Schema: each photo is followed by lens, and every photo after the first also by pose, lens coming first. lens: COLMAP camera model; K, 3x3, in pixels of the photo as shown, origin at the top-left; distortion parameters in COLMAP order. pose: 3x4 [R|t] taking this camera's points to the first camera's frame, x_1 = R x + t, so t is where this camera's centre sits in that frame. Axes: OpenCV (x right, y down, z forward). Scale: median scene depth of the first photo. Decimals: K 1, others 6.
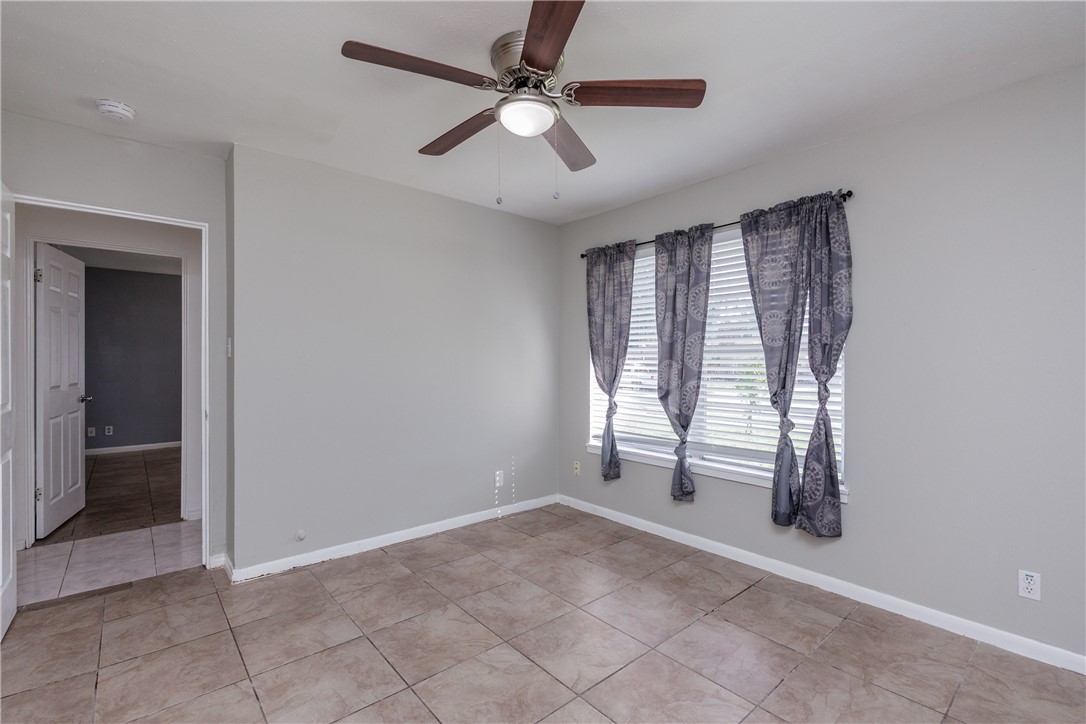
lens RADIAL K [[484.3, 0, 543.9], [0, 484.3, 360.6], [0, 0, 1]] dist [-0.001724, -0.001072]
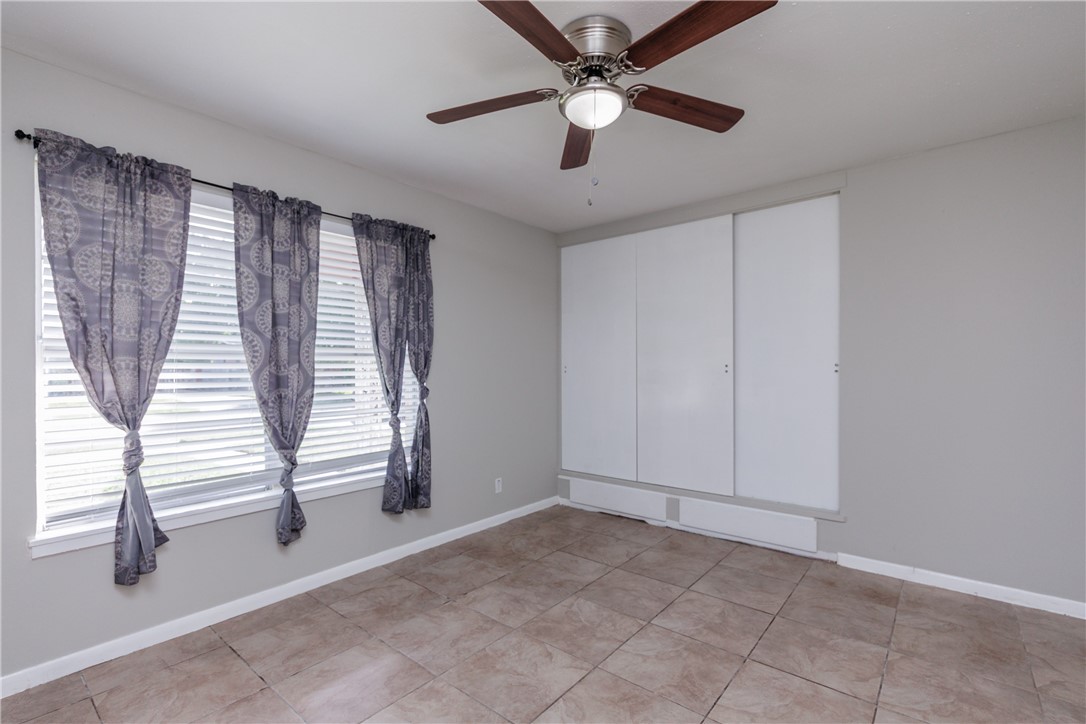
lens RADIAL K [[484.3, 0, 547.2], [0, 484.3, 366.9], [0, 0, 1]] dist [-0.001724, -0.001072]
pose [[-0.163343, -0.000257, 0.986569, -0.607766], [0.002704, 0.999996, 0.000708, 0.004930], [-0.986566, 0.002783, -0.163342, 0.784739]]
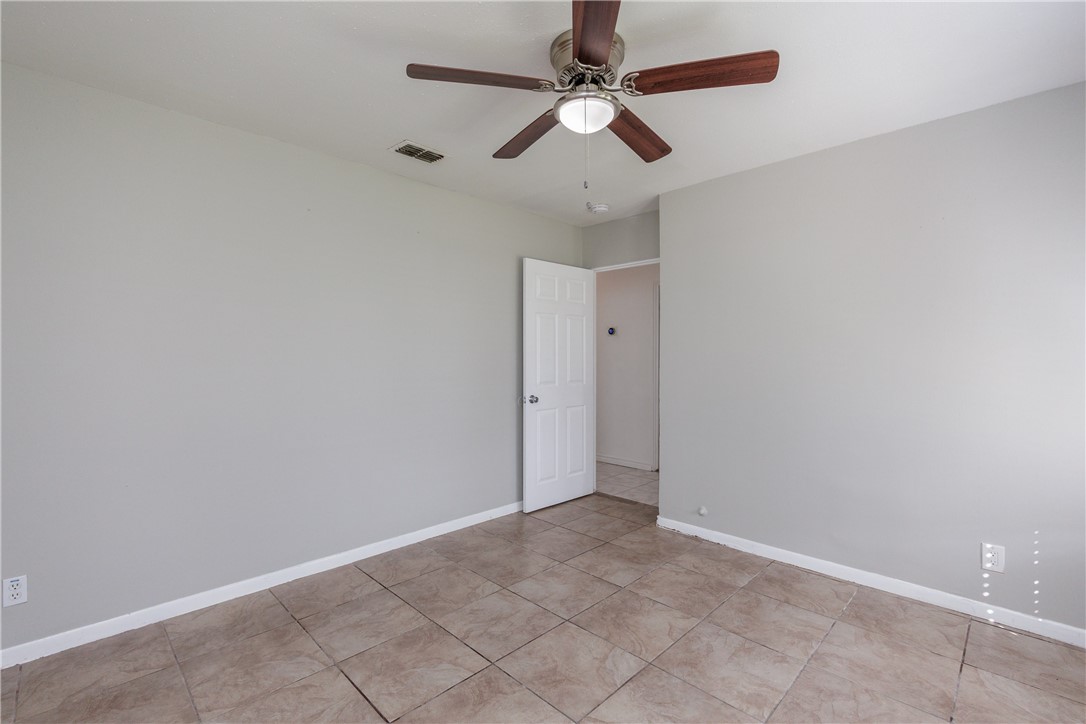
lens RADIAL K [[484.3, 0, 542.0], [0, 484.3, 359.1], [0, 0, 1]] dist [-0.001724, -0.001072]
pose [[0.066557, 0.000787, -0.997782, 0.598636], [0.001406, 0.999999, 0.000883, -0.000588], [0.997782, -0.001461, 0.066556, 0.530973]]
